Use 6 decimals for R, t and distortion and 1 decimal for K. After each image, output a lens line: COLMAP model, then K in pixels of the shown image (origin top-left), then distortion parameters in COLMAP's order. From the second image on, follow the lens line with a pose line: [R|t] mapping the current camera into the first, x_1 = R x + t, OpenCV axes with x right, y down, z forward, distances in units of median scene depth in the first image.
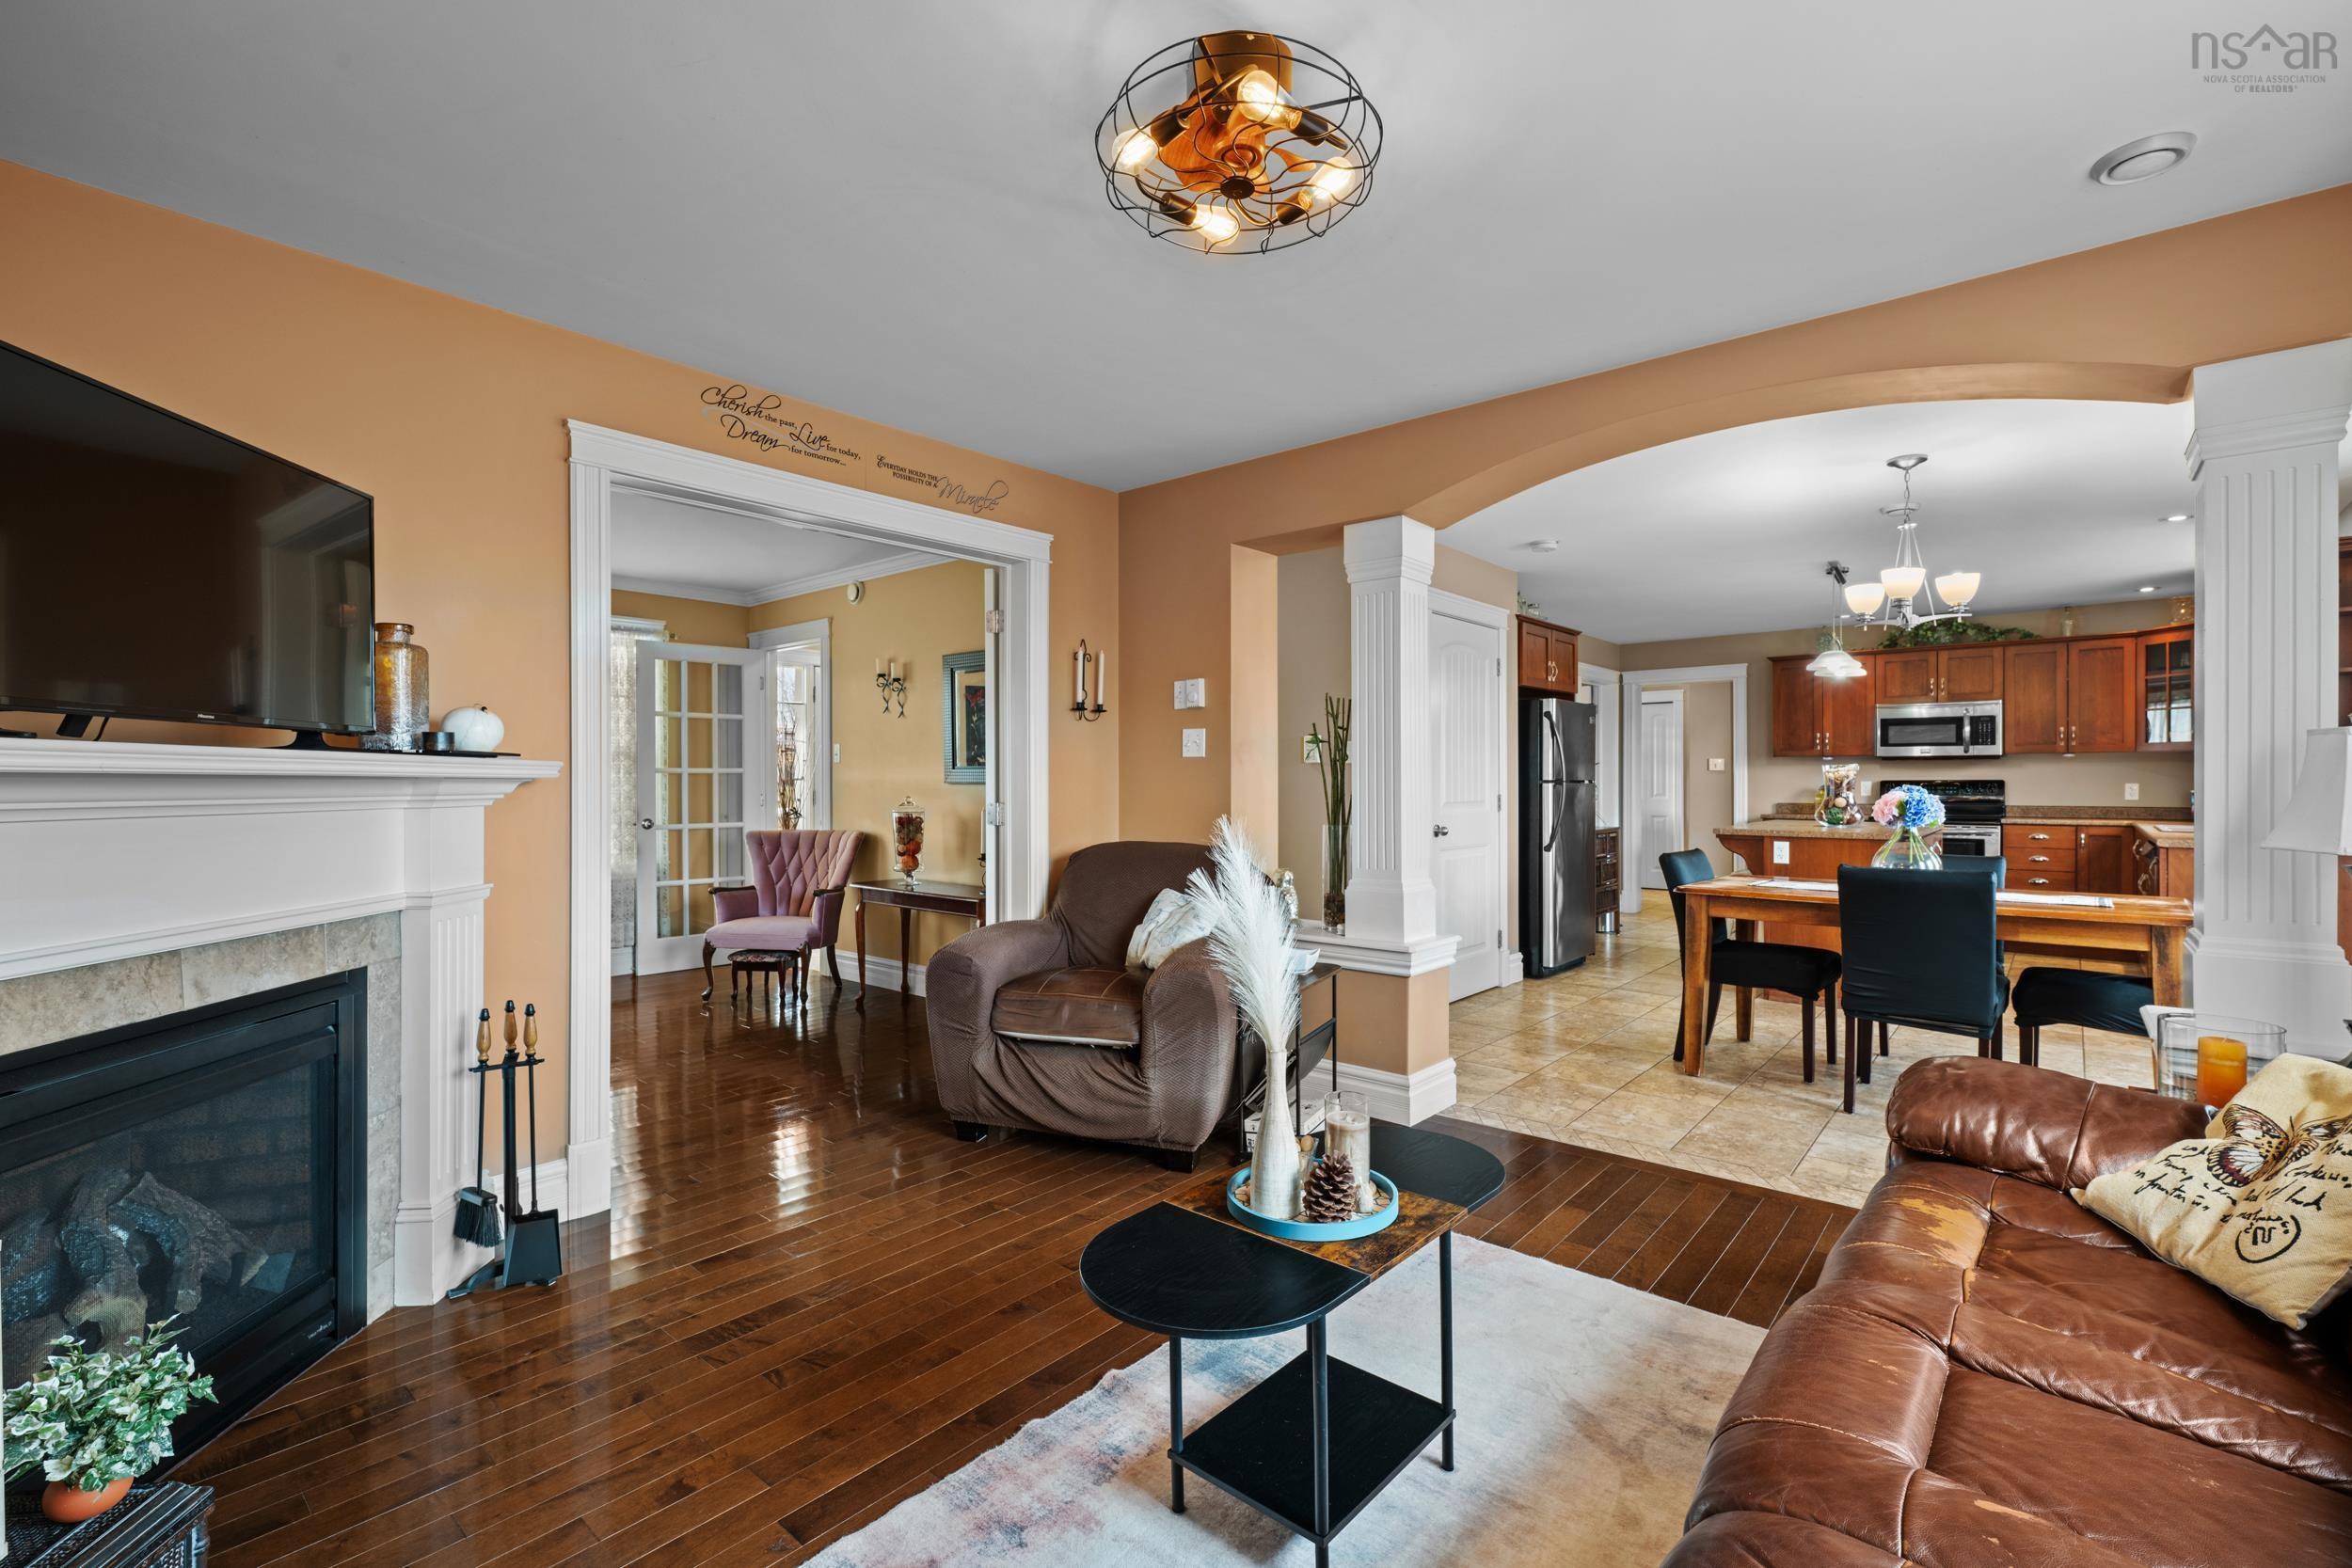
lens RADIAL K [[1045.3, 0, 1171.2], [0, 1045.3, 788.0], [0, 0, 1]] dist [-0.001155, 0.000050]
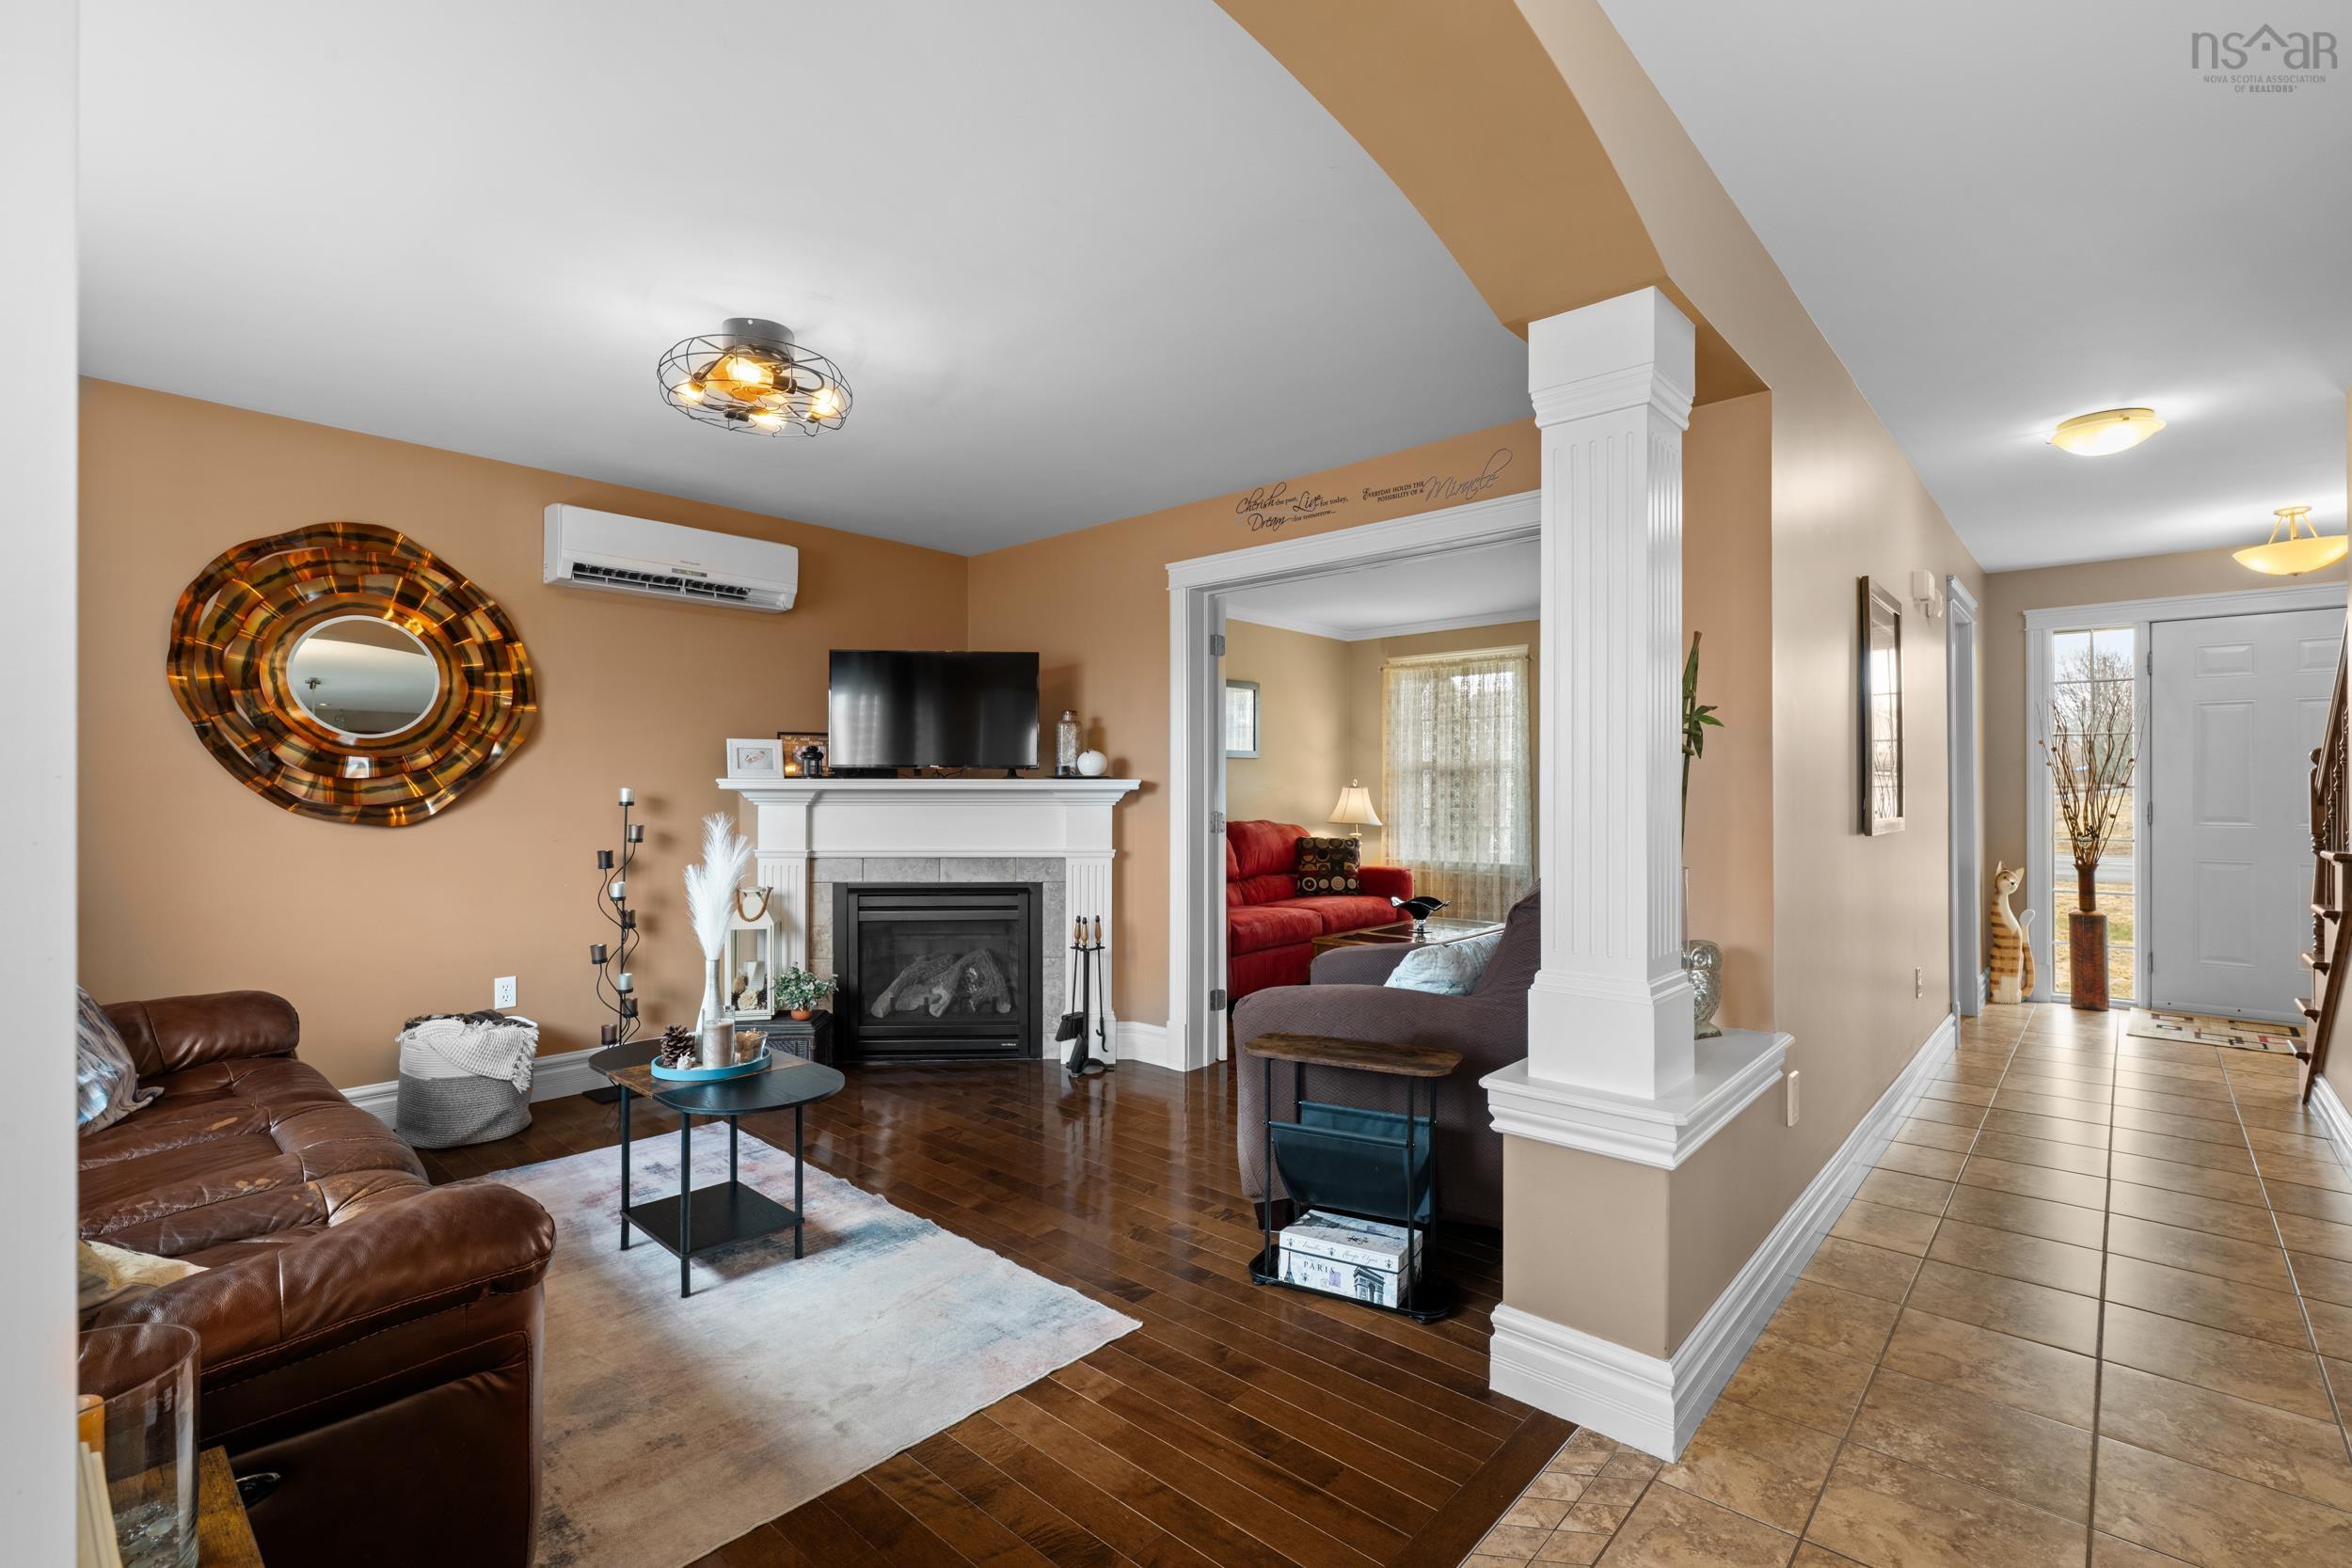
lens RADIAL K [[1045.3, 0, 1169.1], [0, 1045.3, 784.2], [0, 0, 1]] dist [-0.001155, 0.000050]
pose [[-0.028638, -0.001278, -0.999589, 1.148671], [0.001047, 0.999999, -0.001308, -0.017029], [0.999589, -0.001084, -0.028636, 1.181396]]
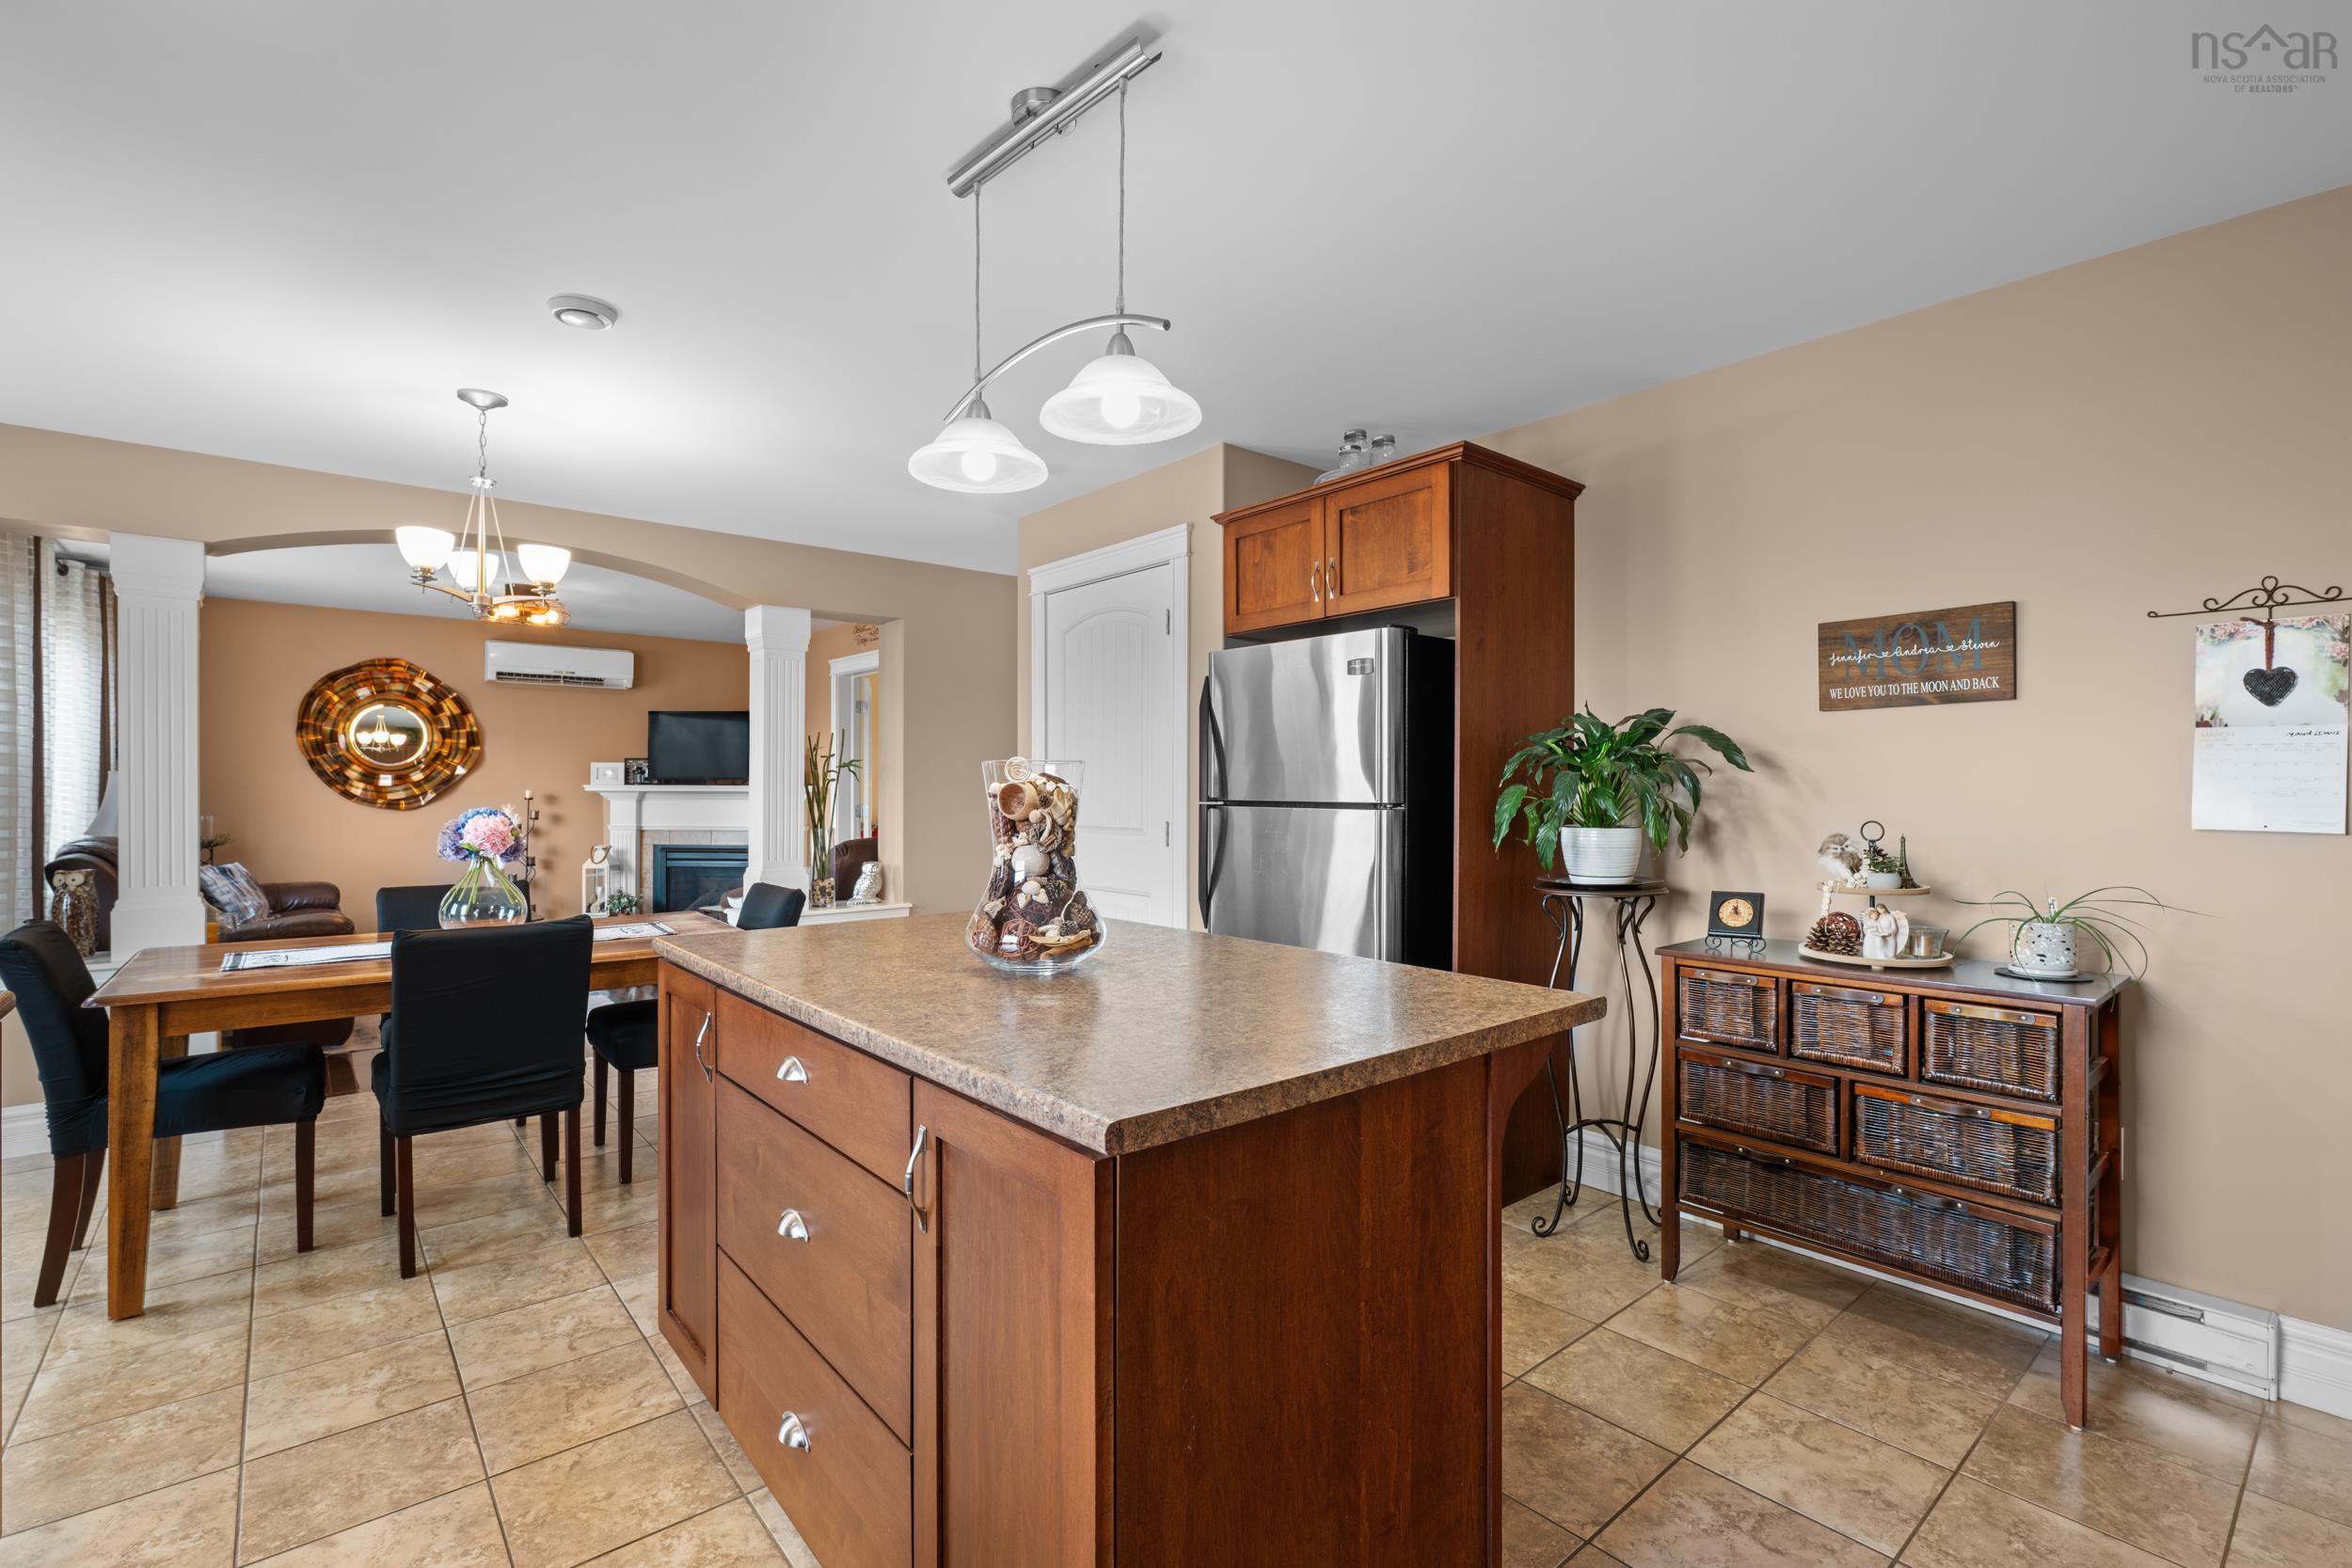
lens RADIAL K [[1045.3, 0, 1172.8], [0, 1045.3, 783.5], [0, 0, 1]] dist [-0.001155, 0.000050]
pose [[-0.153345, 0.001049, -0.988172, 2.227793], [-0.002229, 0.999997, 0.001408, -0.042157], [0.988170, 0.002418, -0.153342, 2.571645]]
